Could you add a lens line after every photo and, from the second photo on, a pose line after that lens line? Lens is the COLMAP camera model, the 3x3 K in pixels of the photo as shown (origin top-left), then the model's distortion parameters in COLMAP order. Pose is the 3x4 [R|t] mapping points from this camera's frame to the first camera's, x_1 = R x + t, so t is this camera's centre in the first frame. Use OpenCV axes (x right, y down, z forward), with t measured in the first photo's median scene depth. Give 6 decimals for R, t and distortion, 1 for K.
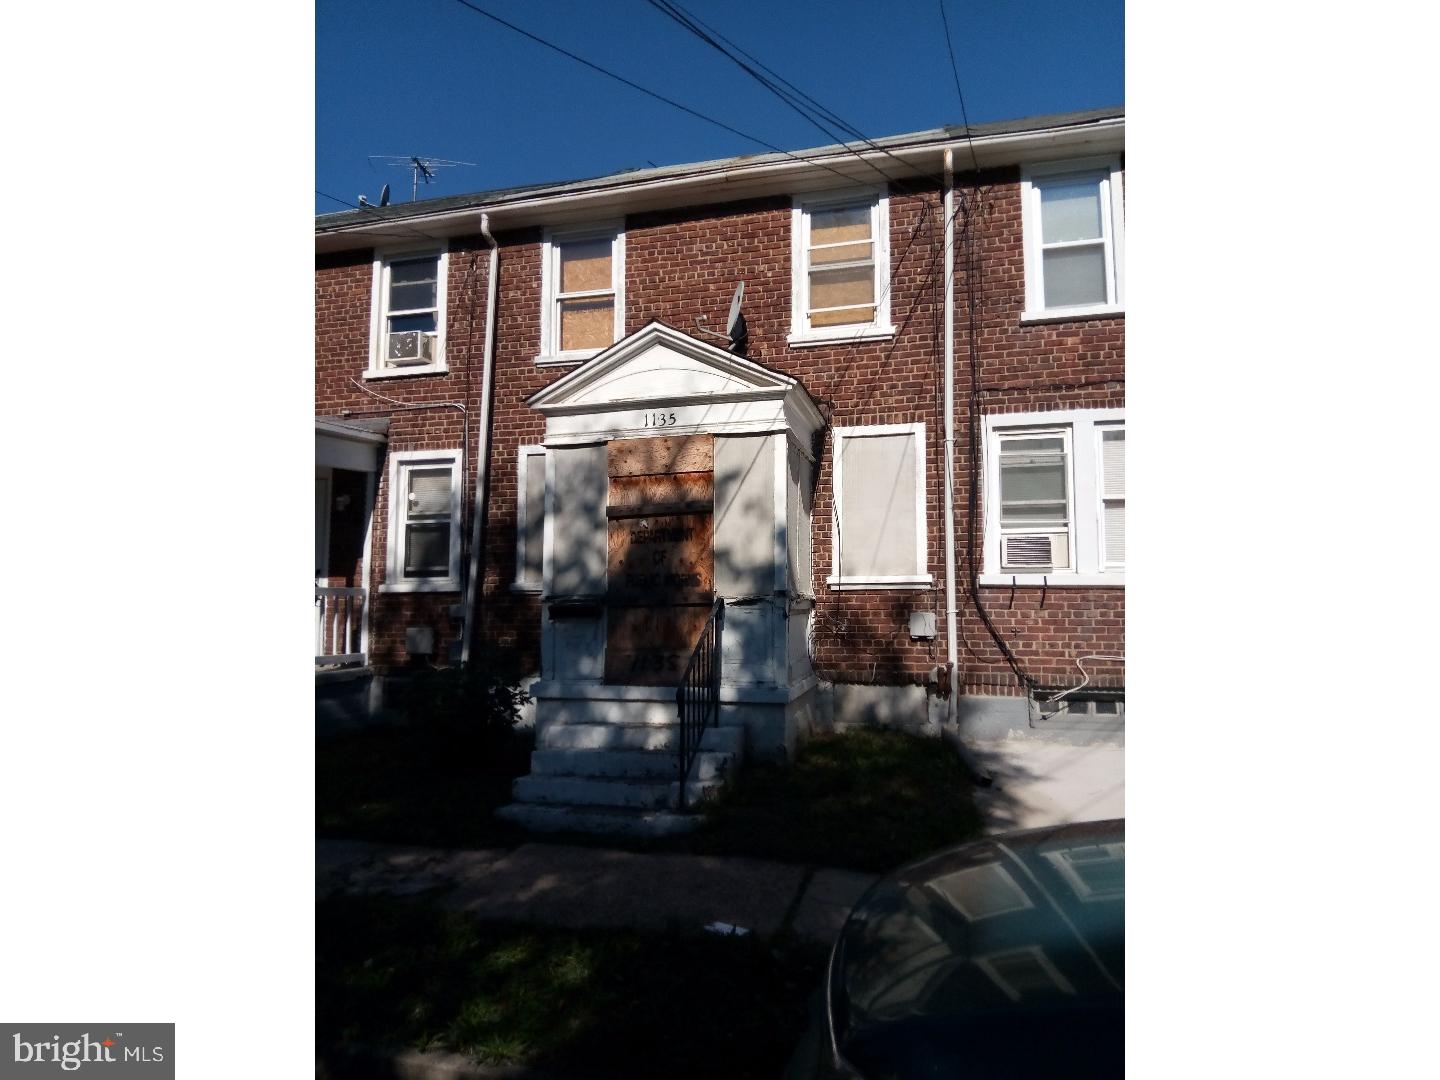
lens RADIAL K [[856.3, 0, 742.4], [0, 856.3, 540.5], [0, 0, 1]] dist [0.050320, -0.127377]
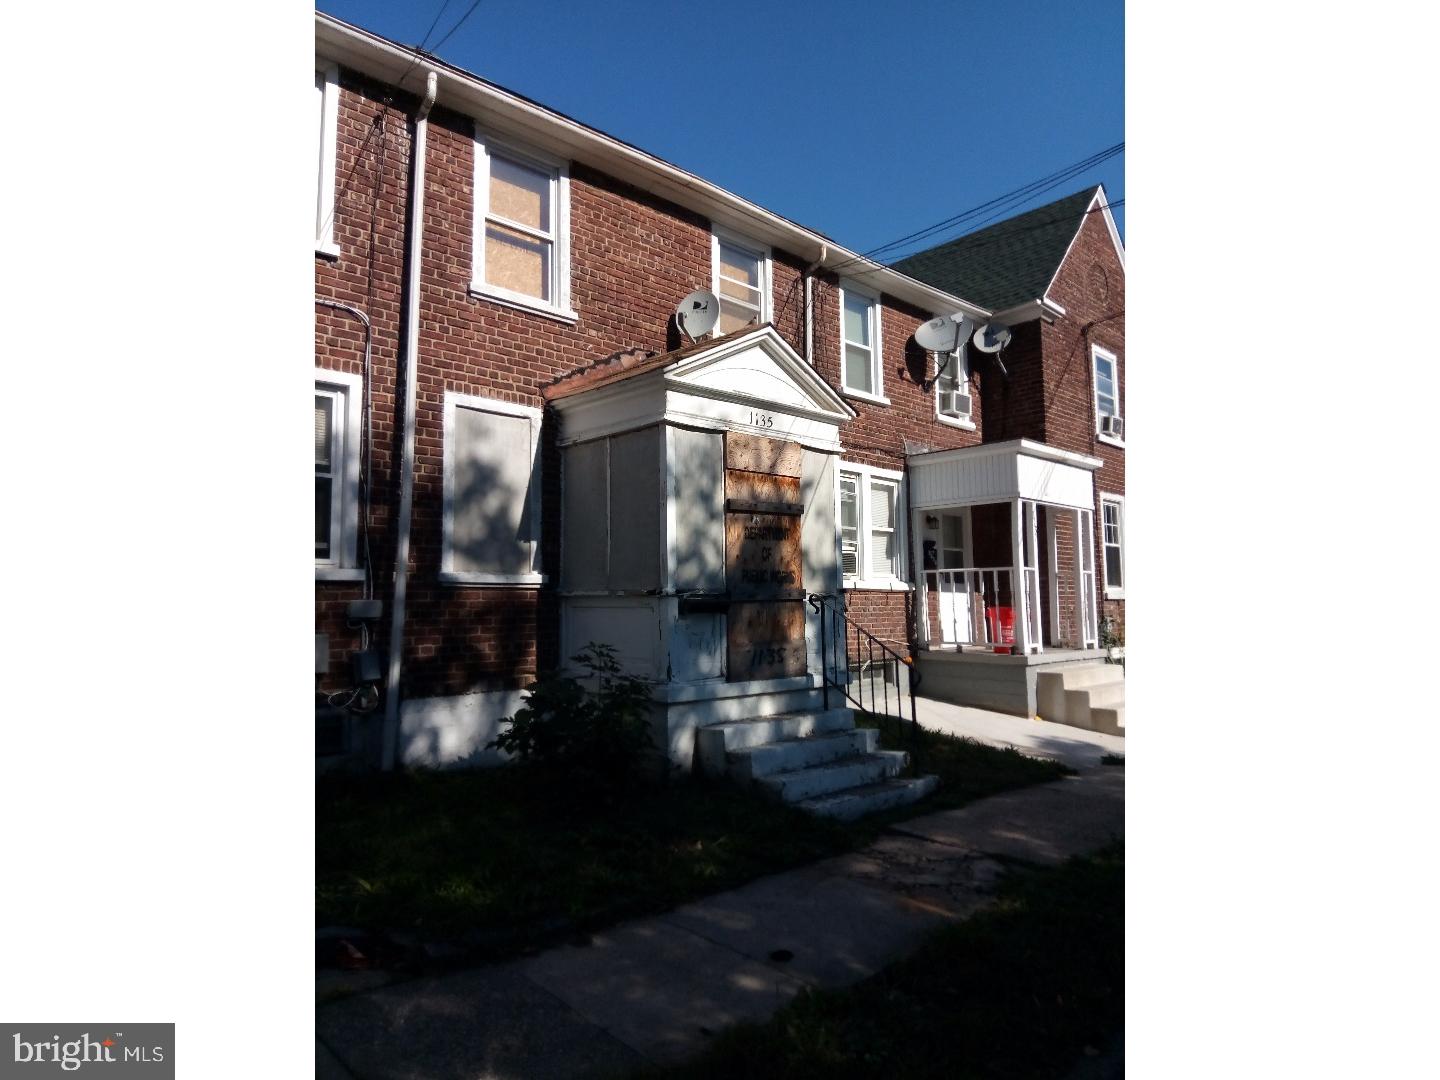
lens RADIAL K [[856.3, 0, 742.4], [0, 856.3, 540.5], [0, 0, 1]] dist [0.050320, -0.127377]
pose [[0.511328, 0.072249, 0.856343, -0.974157], [-0.059549, 0.997043, -0.048562, 0.054341], [-0.857320, -0.026163, 0.514119, 0.486291]]
